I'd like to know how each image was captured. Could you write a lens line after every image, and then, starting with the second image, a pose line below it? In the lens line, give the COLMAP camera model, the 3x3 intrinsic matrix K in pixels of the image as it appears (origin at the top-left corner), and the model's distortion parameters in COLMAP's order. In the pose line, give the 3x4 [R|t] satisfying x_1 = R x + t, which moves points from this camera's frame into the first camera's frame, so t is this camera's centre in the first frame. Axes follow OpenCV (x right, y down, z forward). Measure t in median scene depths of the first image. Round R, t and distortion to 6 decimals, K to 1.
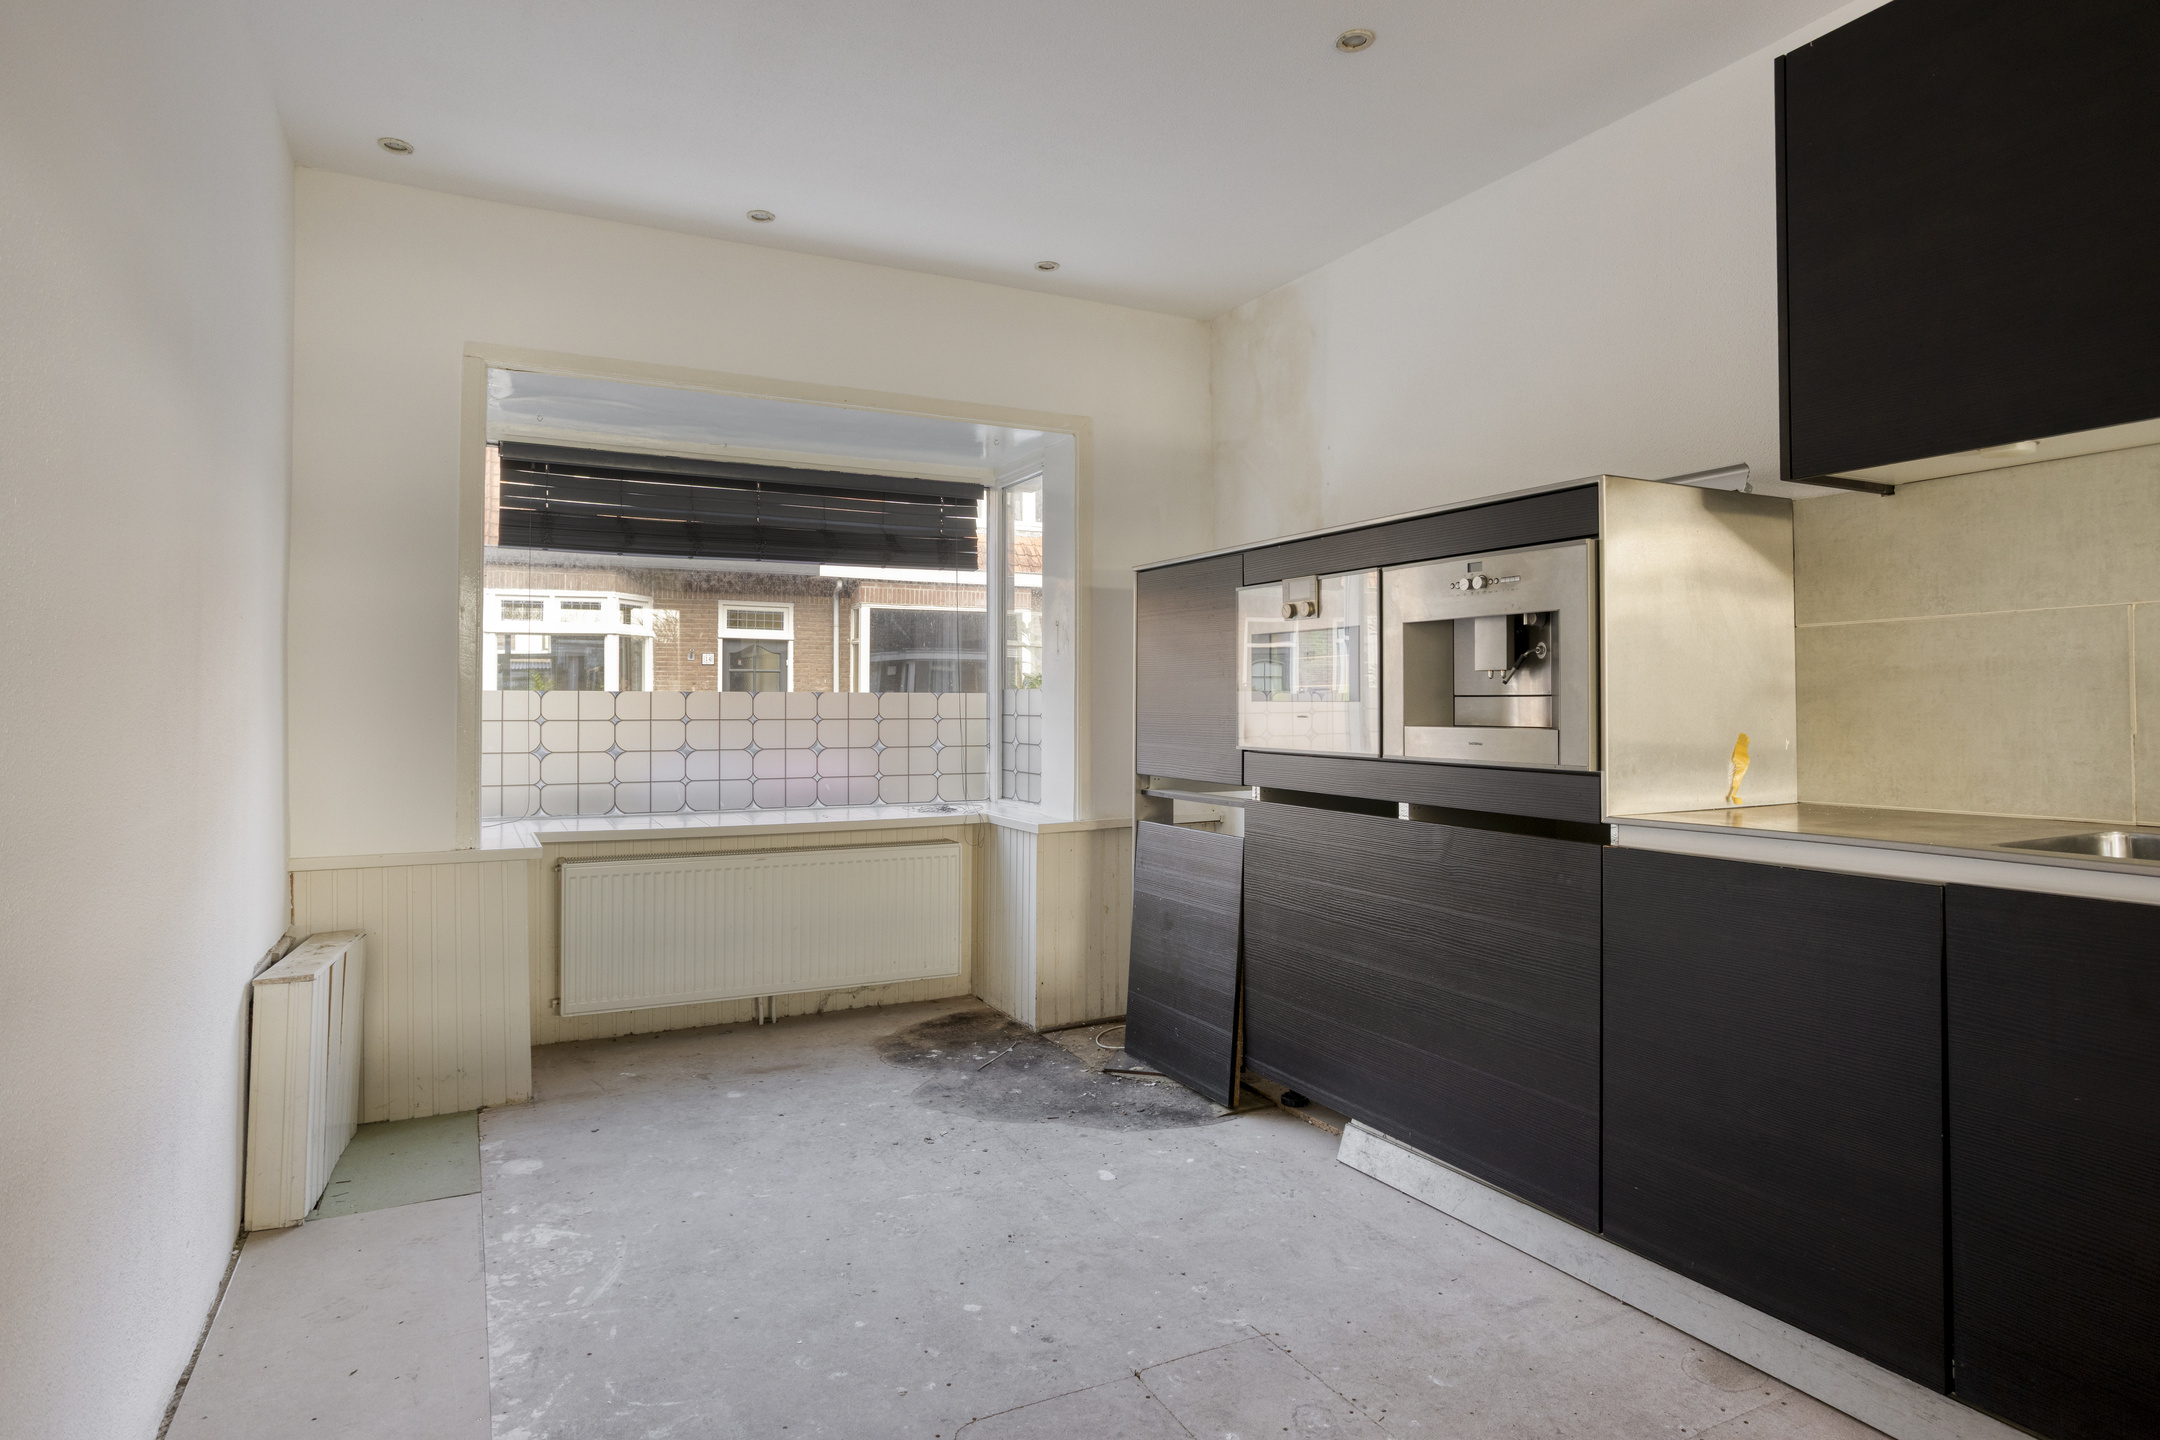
lens RADIAL K [[1176.6, 0, 1094.2], [0, 1176.6, 689.0], [0, 0, 1]] dist [-0.037047, 0.023547]
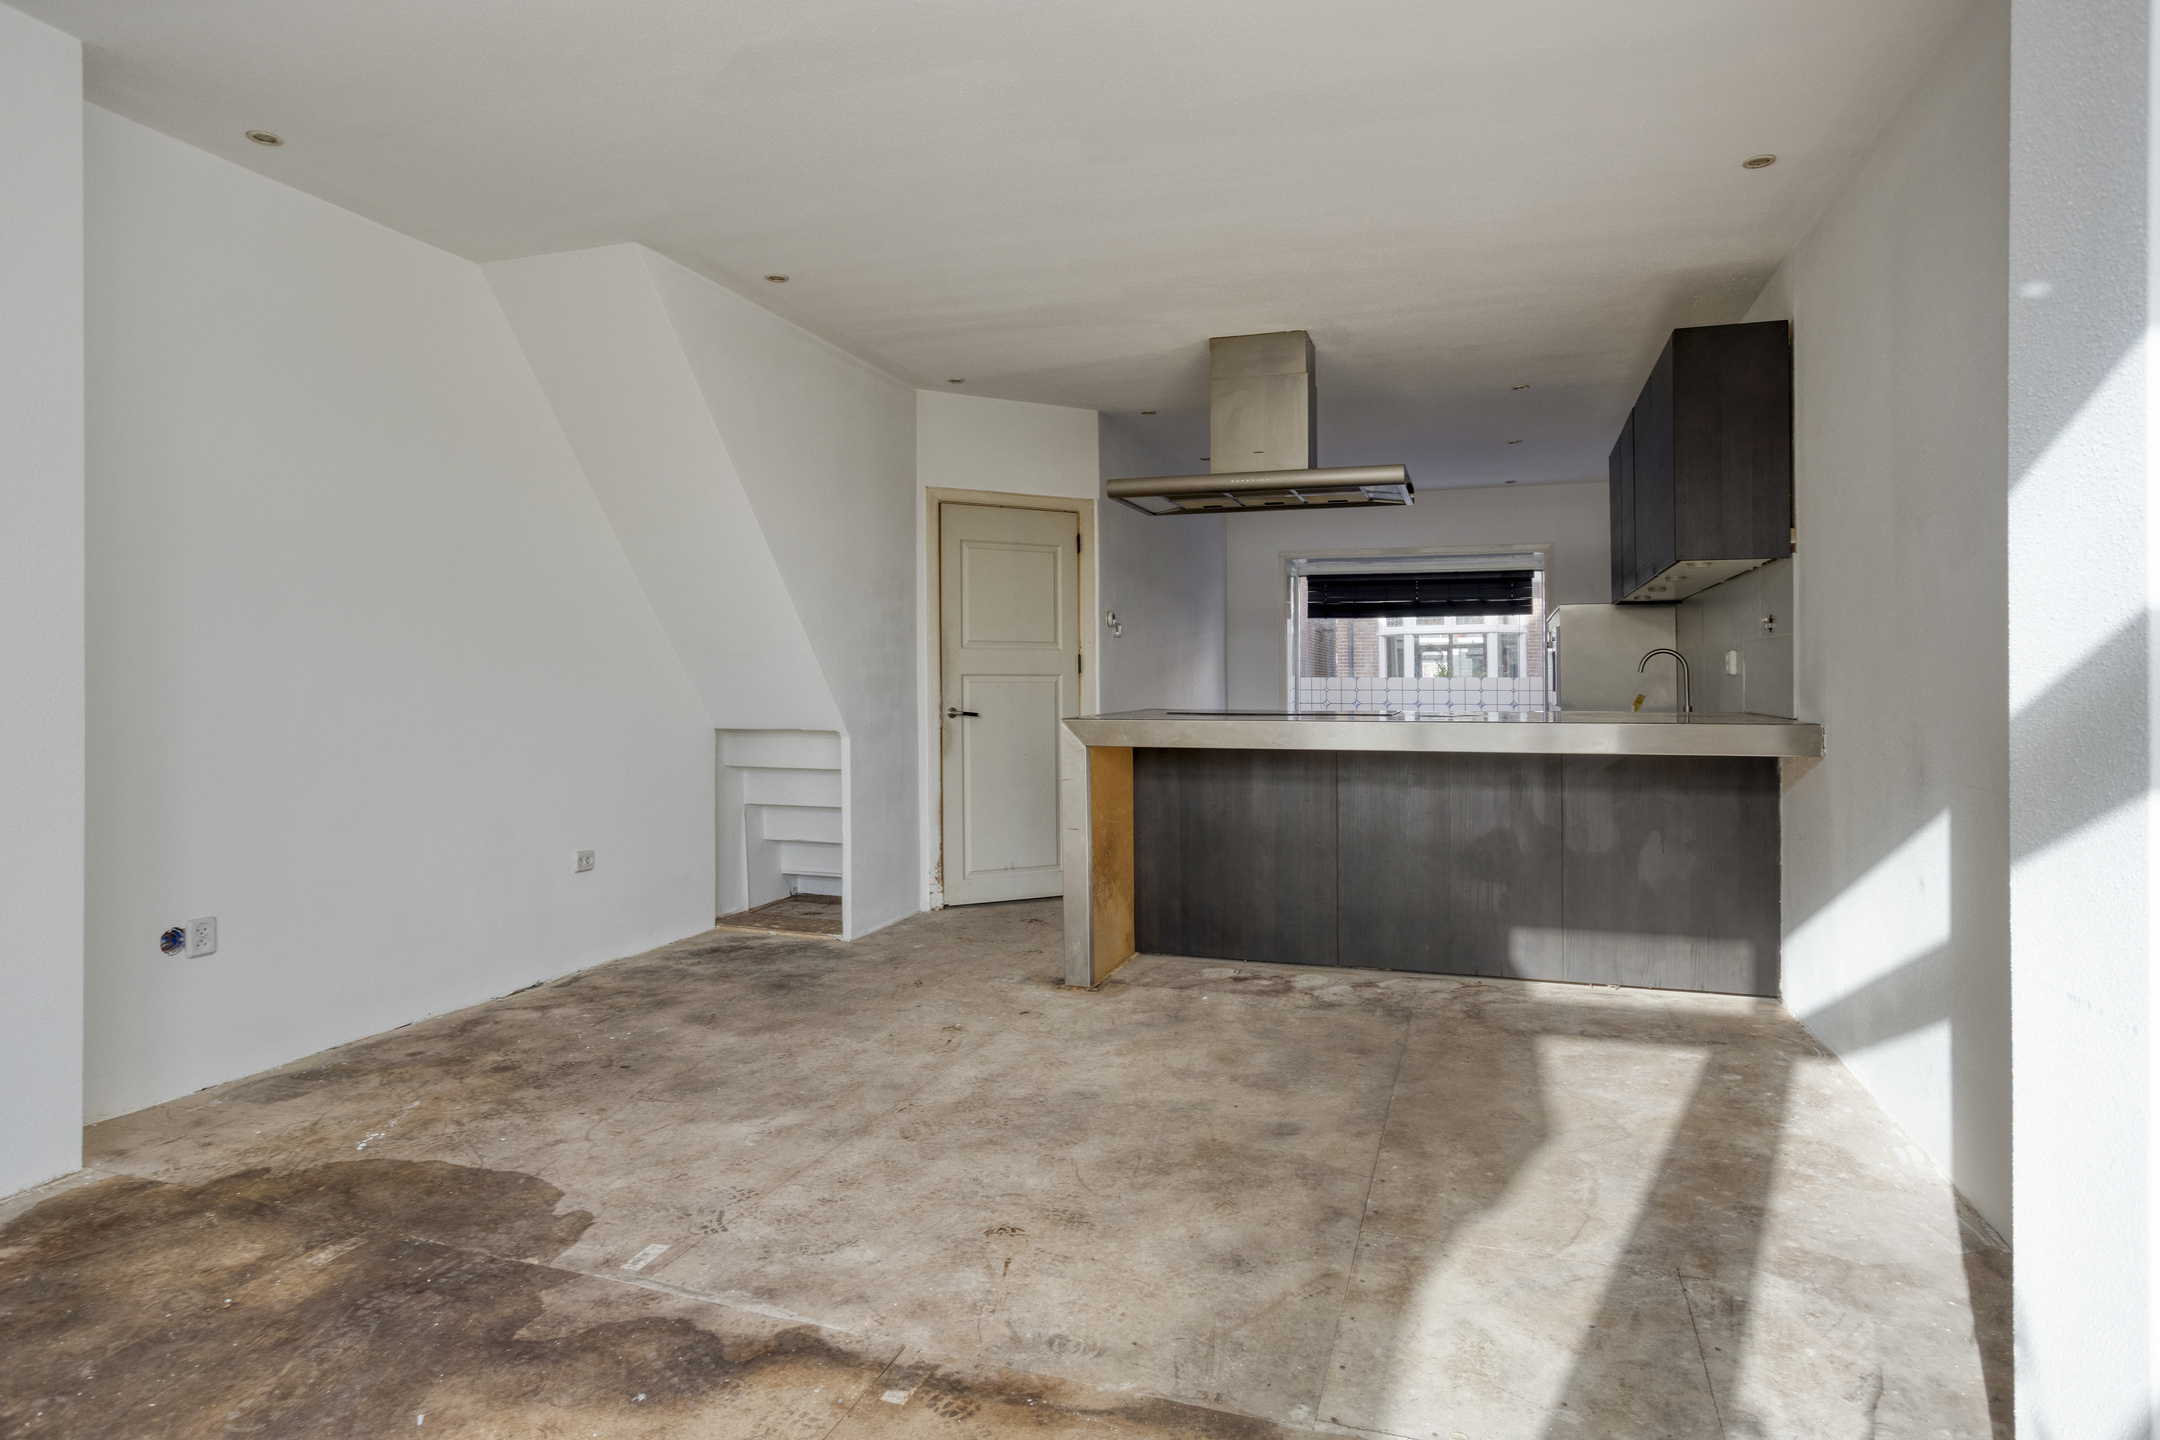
lens RADIAL K [[1176.6, 0, 1082.0], [0, 1176.6, 696.4], [0, 0, 1]] dist [-0.037047, 0.023547]
pose [[0.681839, 0.007408, -0.731465, 0.901380], [0.009790, 0.999767, 0.019251, -0.010727], [0.731437, -0.020287, 0.681608, -0.949917]]
